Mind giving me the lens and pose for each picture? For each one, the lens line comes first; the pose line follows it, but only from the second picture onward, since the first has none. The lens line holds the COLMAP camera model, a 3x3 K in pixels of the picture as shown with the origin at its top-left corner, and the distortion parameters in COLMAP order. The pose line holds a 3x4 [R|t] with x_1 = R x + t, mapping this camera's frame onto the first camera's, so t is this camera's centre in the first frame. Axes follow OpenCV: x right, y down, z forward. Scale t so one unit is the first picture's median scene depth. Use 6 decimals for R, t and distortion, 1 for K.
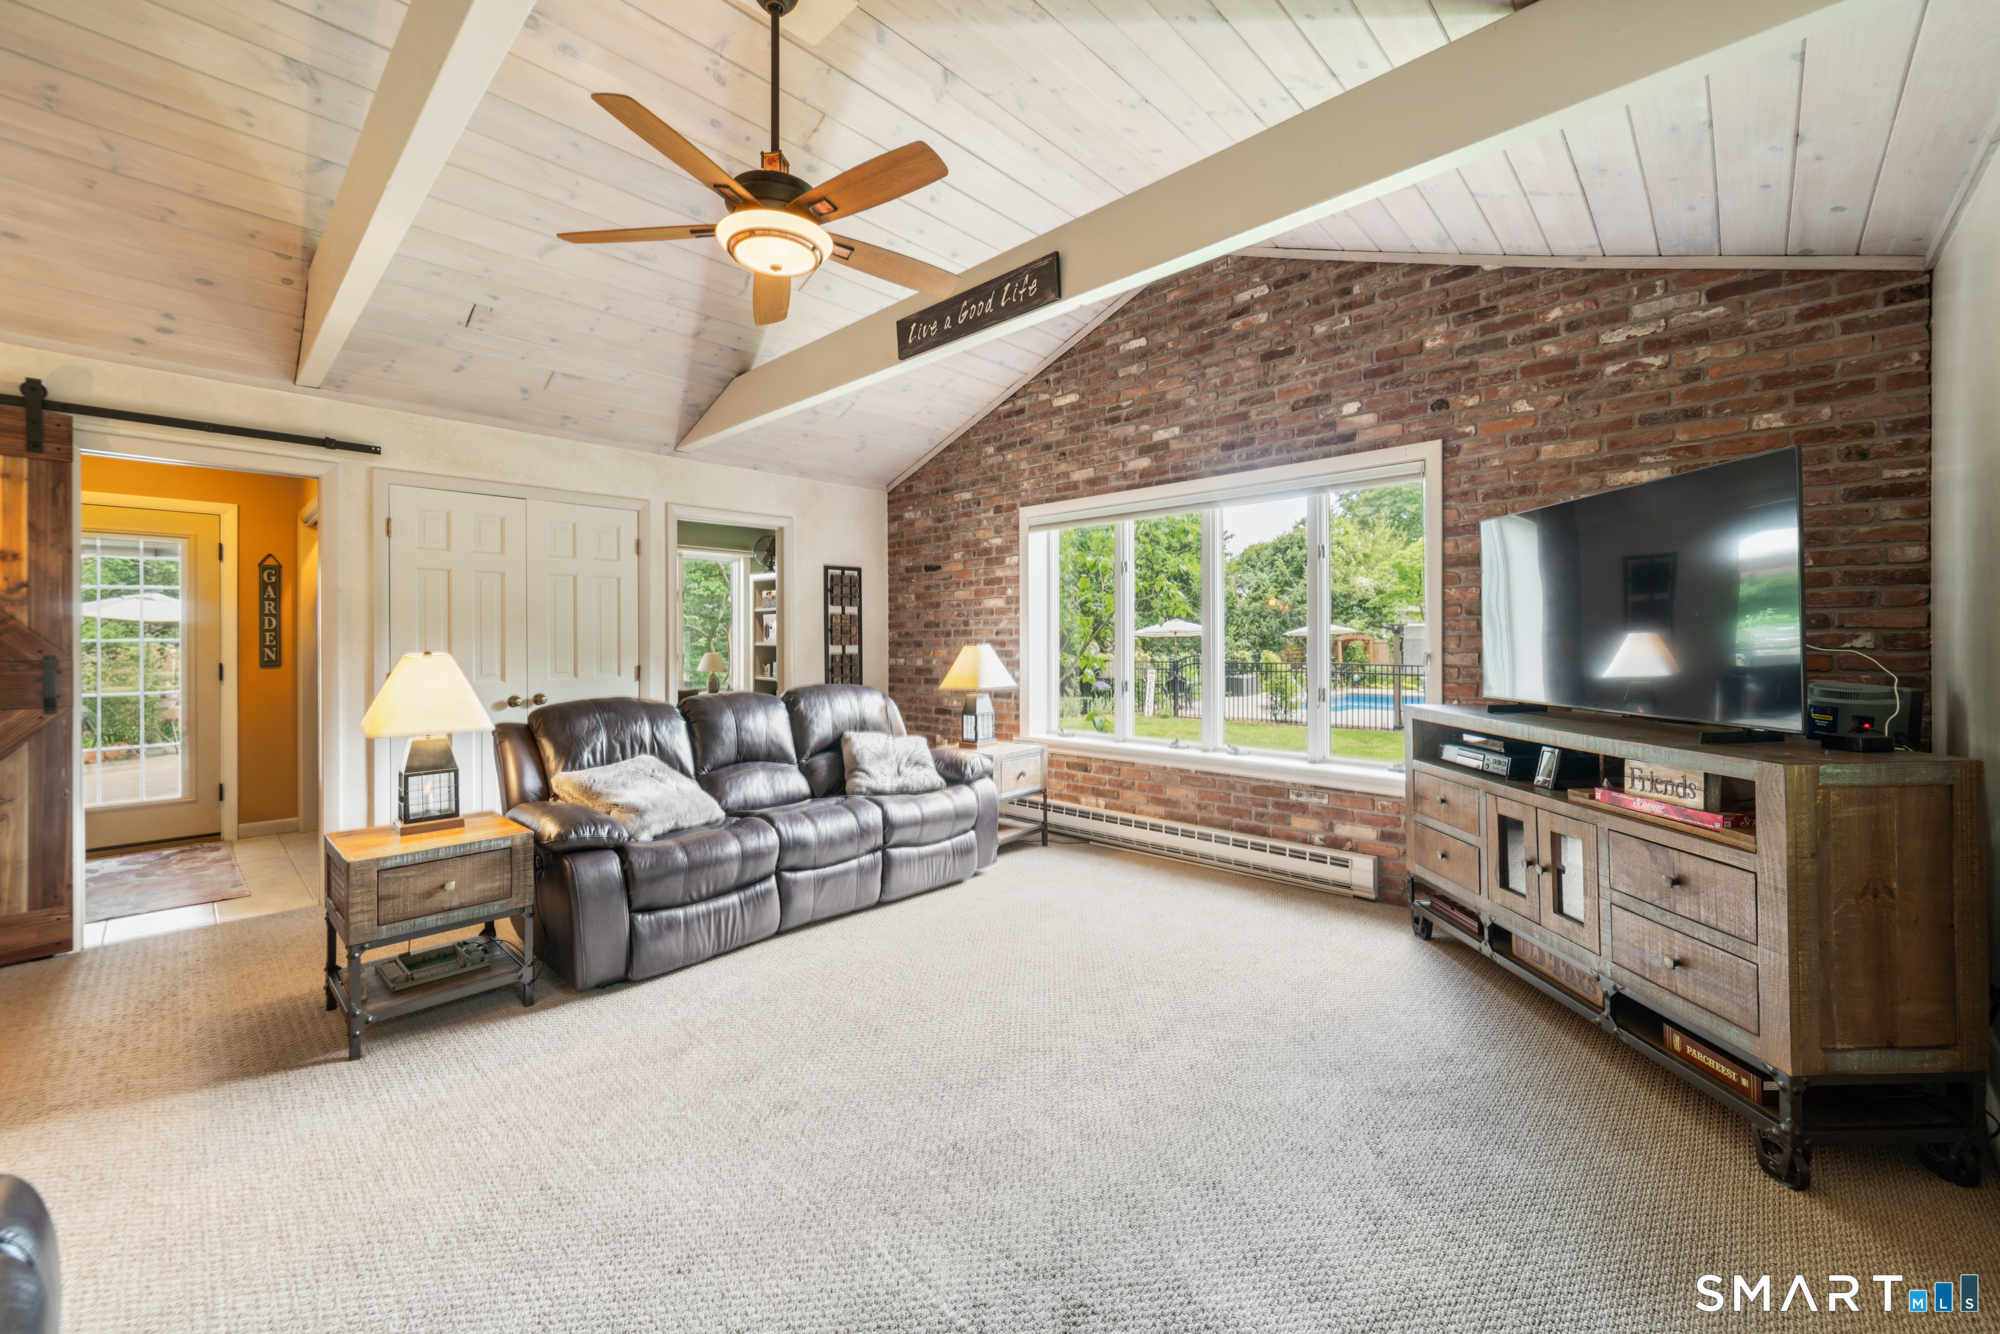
lens RADIAL K [[780.2, 0, 983.2], [0, 780.2, 636.3], [0, 0, 1]] dist [-0.006169, 0.001047]
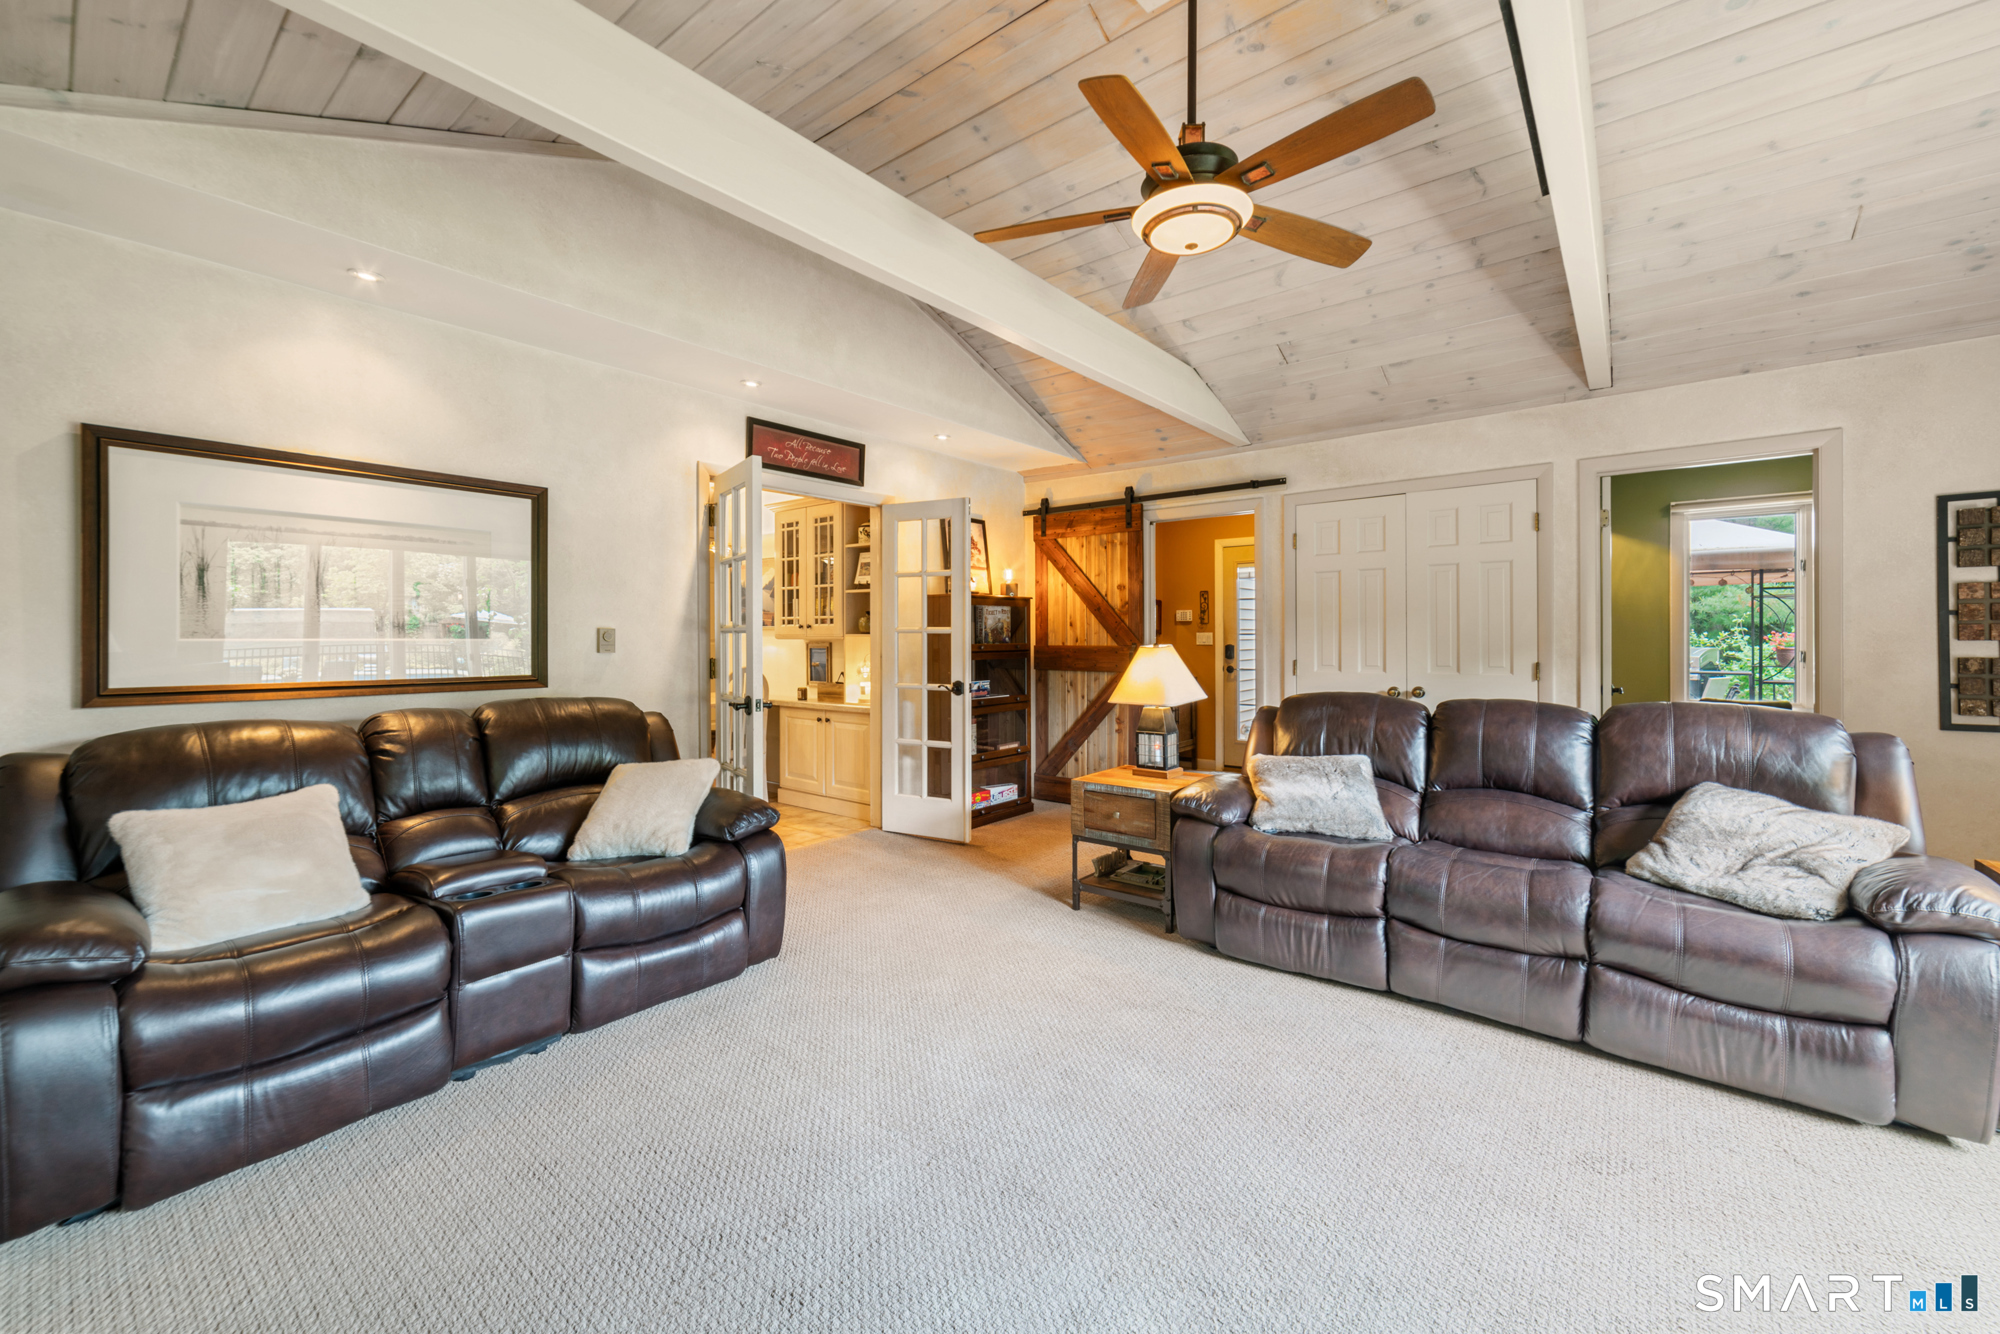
lens RADIAL K [[780.2, 0, 998.8], [0, 780.2, 634.8], [0, 0, 1]] dist [-0.006169, 0.001047]
pose [[0.089097, 0.004790, -0.996011, 0.427646], [0.011246, 0.999920, 0.005815, -0.005116], [0.995959, -0.011719, 0.089036, 0.432839]]
